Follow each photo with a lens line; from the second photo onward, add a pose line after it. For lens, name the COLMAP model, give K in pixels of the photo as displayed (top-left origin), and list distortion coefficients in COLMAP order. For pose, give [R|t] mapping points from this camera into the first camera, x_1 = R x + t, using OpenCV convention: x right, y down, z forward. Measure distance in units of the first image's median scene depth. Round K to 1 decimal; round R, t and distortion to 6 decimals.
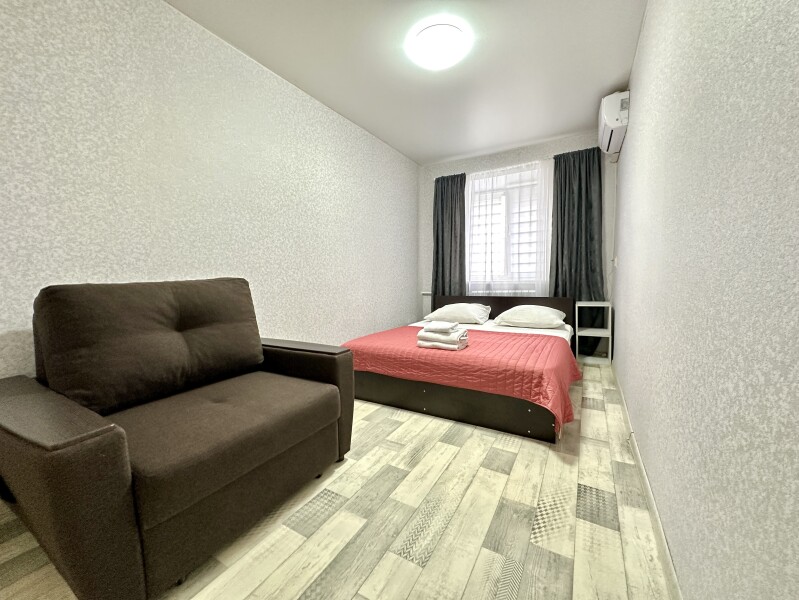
lens RADIAL K [[319.8, 0, 399.5], [0, 319.8, 300.0], [0, 0, 1]] dist [0.000960, 0.000015]
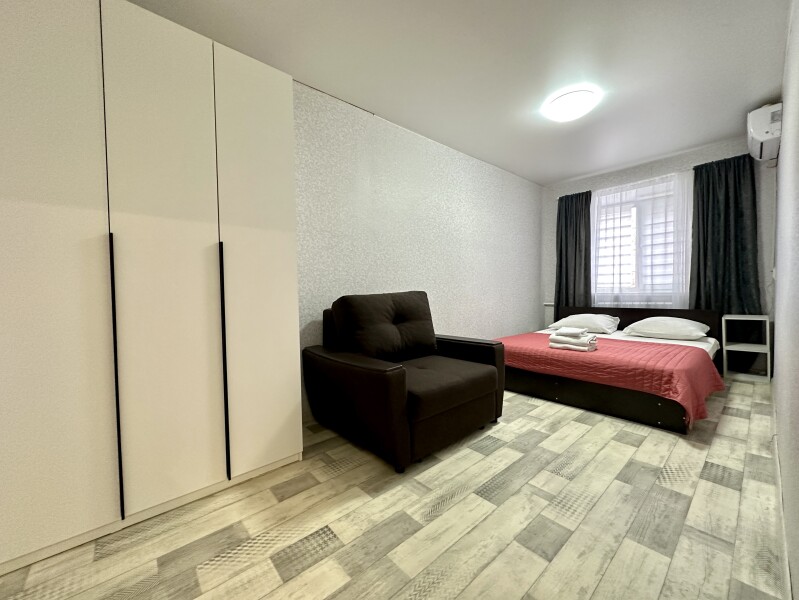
lens RADIAL K [[319.8, 0, 399.5], [0, 319.8, 300.0], [0, 0, 1]] dist [0.000960, 0.000015]
pose [[0.948640, 0.008496, -0.316244, -0.085173], [-0.019485, 0.999311, -0.031601, 0.013756], [0.315758, 0.036140, 0.948151, -0.281168]]
